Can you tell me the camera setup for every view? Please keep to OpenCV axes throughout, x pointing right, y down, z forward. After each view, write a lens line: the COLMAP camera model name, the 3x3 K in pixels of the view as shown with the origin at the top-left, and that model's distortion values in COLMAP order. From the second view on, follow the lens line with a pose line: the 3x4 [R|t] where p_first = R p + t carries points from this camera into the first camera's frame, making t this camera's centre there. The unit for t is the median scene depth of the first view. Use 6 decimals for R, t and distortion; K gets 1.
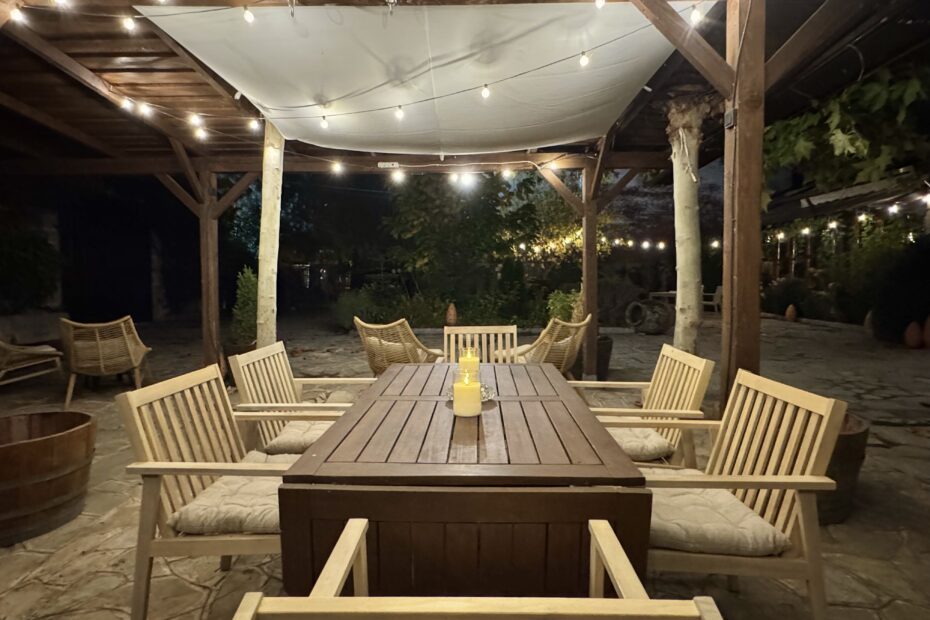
lens RADIAL K [[493.3, 0, 465.4], [0, 493.3, 309.4], [0, 0, 1]] dist [-0.002621, 0.001442]
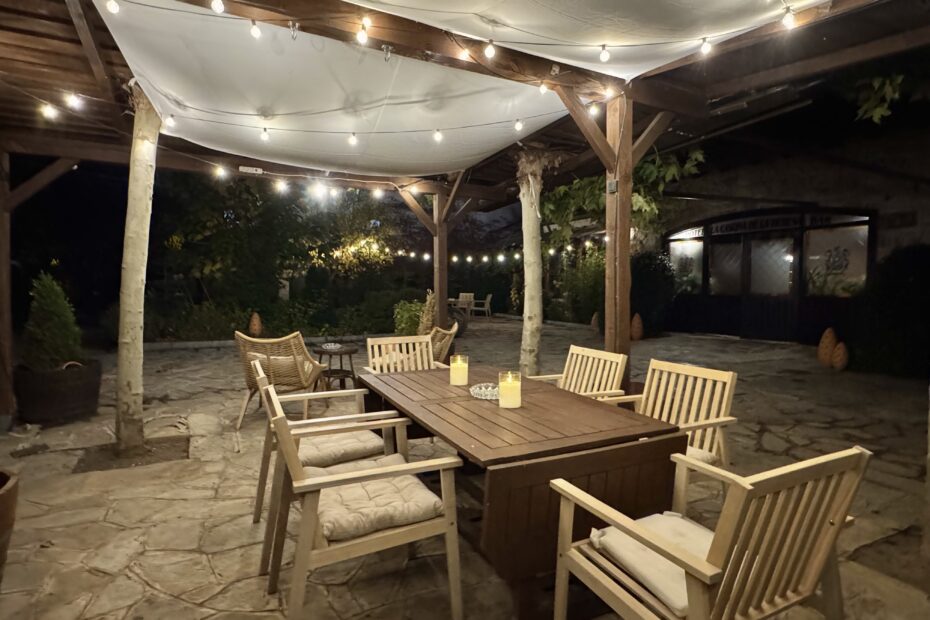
lens RADIAL K [[493.3, 0, 463.1], [0, 493.3, 308.7], [0, 0, 1]] dist [-0.002621, 0.001442]
pose [[0.881002, -0.009988, 0.473007, -0.318623], [0.015746, 0.999842, -0.008215, -0.014955], [-0.472850, 0.014685, 0.881020, -0.033452]]
